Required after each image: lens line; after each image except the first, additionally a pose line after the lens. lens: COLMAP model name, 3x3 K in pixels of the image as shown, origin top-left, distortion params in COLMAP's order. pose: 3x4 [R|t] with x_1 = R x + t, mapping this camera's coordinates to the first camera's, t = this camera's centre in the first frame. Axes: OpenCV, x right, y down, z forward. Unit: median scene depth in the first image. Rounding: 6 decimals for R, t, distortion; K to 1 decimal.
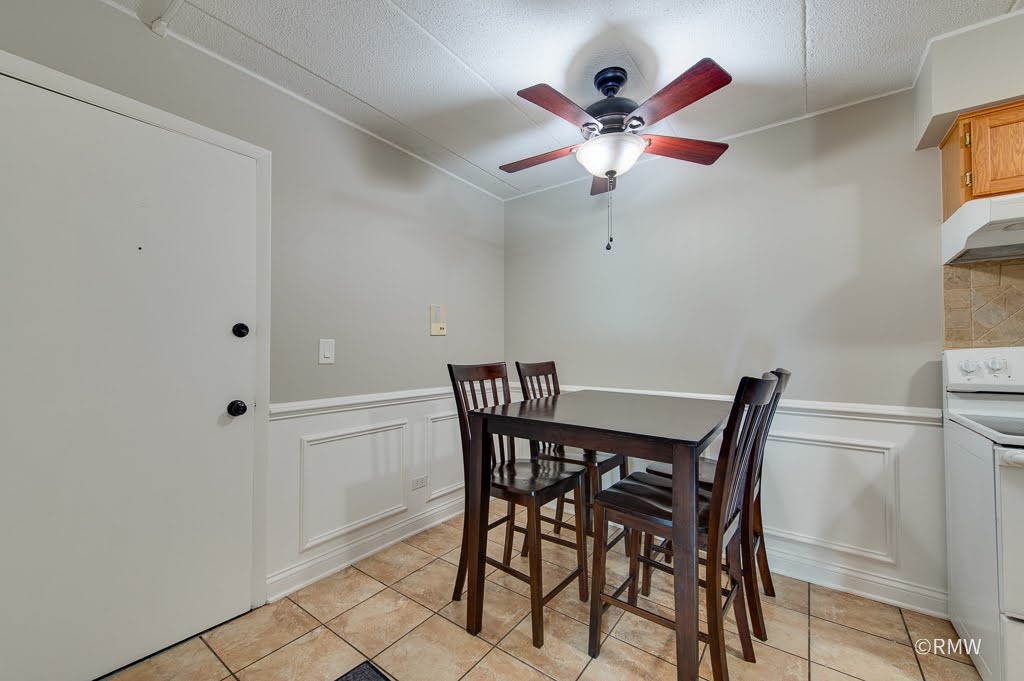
lens RADIAL K [[405.3, 0, 510.3], [0, 405.3, 342.7], [0, 0, 1]] dist [0.014990, -0.002114]
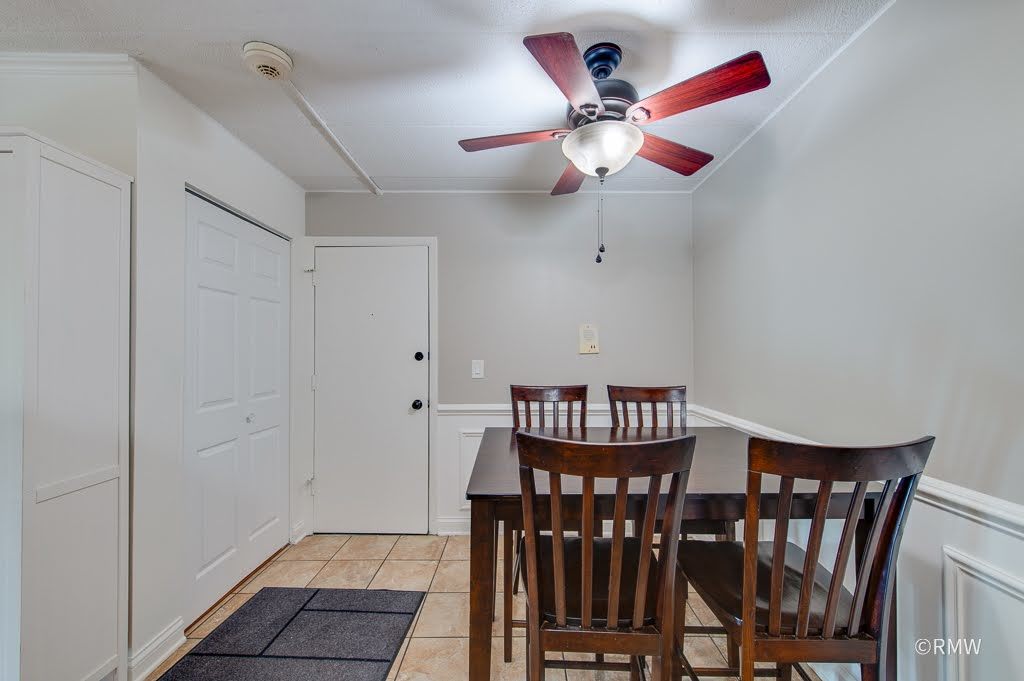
lens RADIAL K [[405.3, 0, 511.6], [0, 405.3, 347.6], [0, 0, 1]] dist [0.014990, -0.002114]
pose [[0.589700, -0.013939, -0.807502, 0.777219], [0.017455, 0.999837, -0.004512, -0.046914], [0.807434, -0.011435, 0.589848, 0.328945]]
